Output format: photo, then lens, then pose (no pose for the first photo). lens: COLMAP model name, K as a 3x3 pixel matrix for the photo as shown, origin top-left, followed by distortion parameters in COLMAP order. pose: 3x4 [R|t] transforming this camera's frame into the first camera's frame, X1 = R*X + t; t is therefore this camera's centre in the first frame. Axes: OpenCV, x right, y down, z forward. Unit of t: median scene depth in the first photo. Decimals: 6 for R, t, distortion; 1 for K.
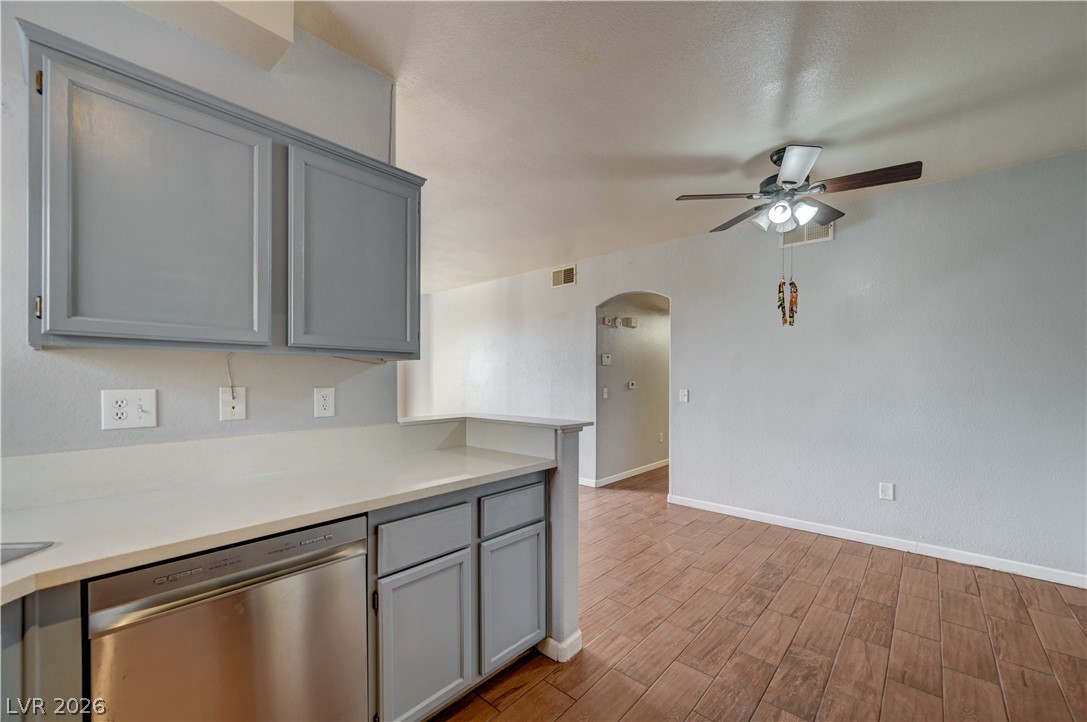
lens RADIAL K [[434.6, 0, 548.9], [0, 434.6, 378.6], [0, 0, 1]] dist [0.002134, 0.000931]
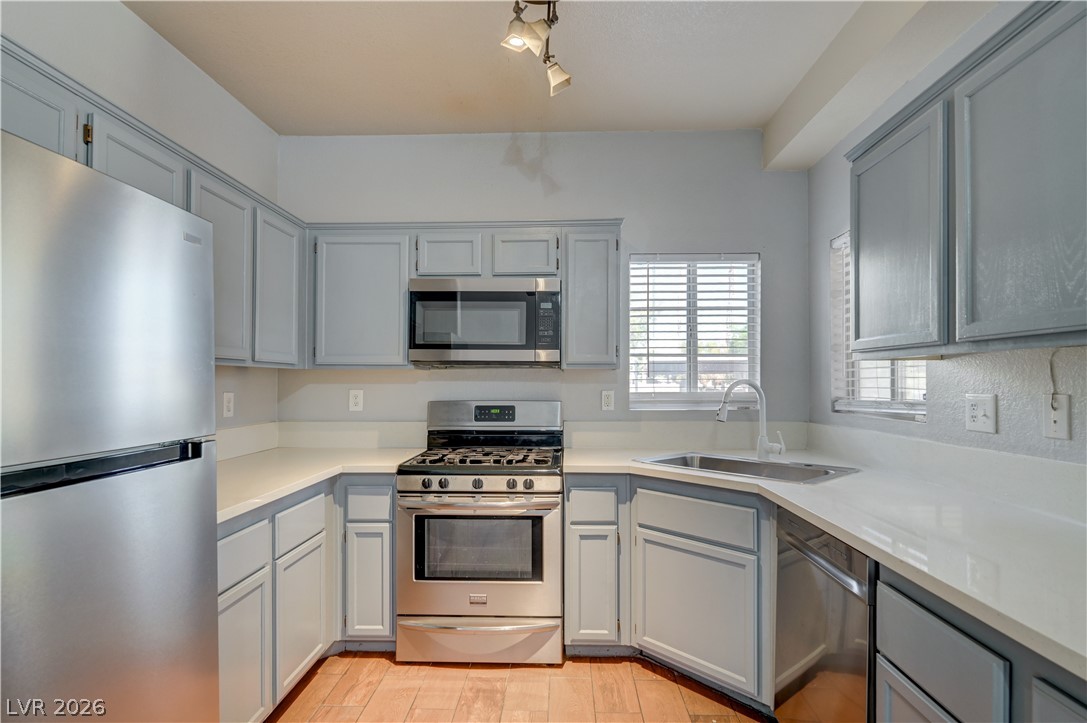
lens RADIAL K [[542.4, 0, 544.3], [0, 542.4, 367.0], [0, 0, 1]] dist [-0.000370, -0.000499]
pose [[-0.780314, -0.018974, -0.625100, 0.342555], [-0.003692, 0.999662, -0.025734, -0.000369], [0.625377, -0.017772, -0.780120, 0.727344]]
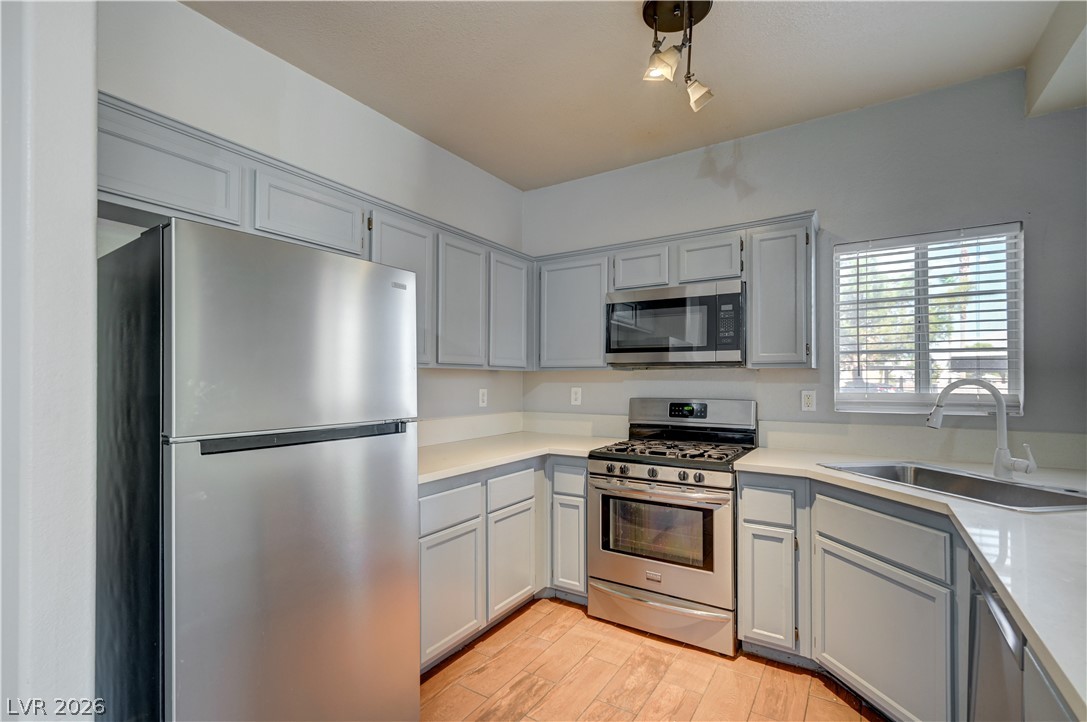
lens RADIAL K [[486.7, 0, 545.1], [0, 486.7, 364.9], [0, 0, 1]] dist [-0.002339, -0.000088]
pose [[-0.990303, -0.007771, -0.138704, 0.178925], [-0.003818, 0.999580, -0.028740, -0.001989], [0.138869, -0.027932, -0.989917, 0.824096]]
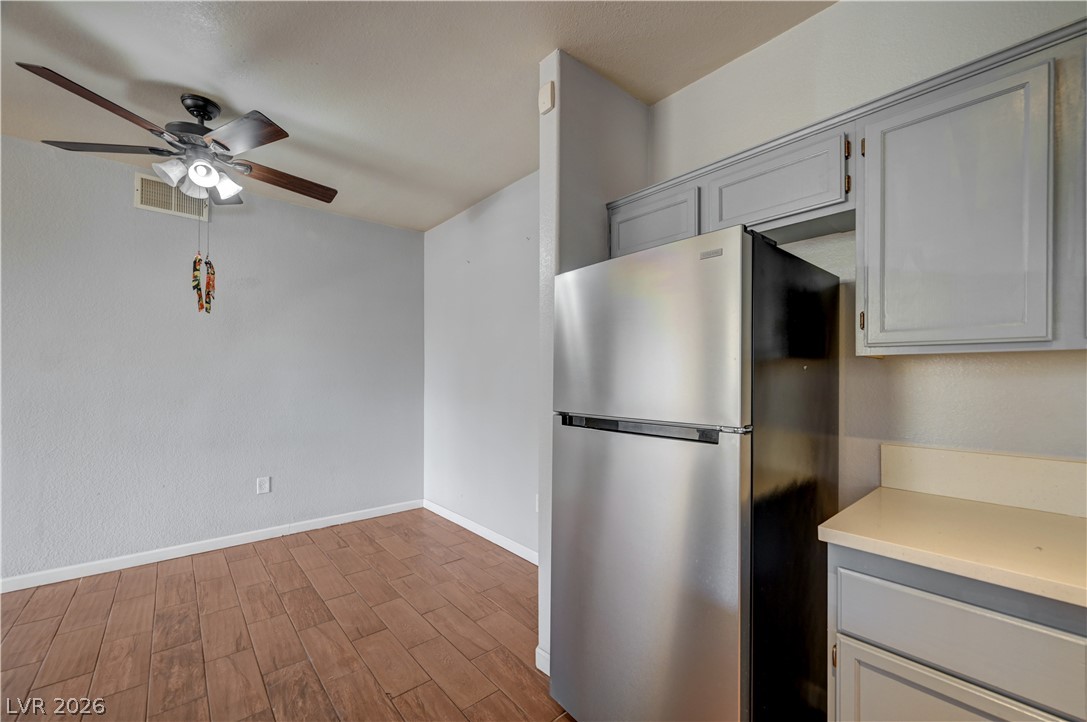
lens RADIAL K [[434.6, 0, 547.2], [0, 434.6, 372.2], [0, 0, 1]] dist [0.002134, 0.000931]
pose [[0.137658, 0.009647, 0.990433, -0.202656], [-0.002599, 0.999953, -0.009379, -0.000729], [-0.990476, -0.001283, 0.137676, 0.253693]]
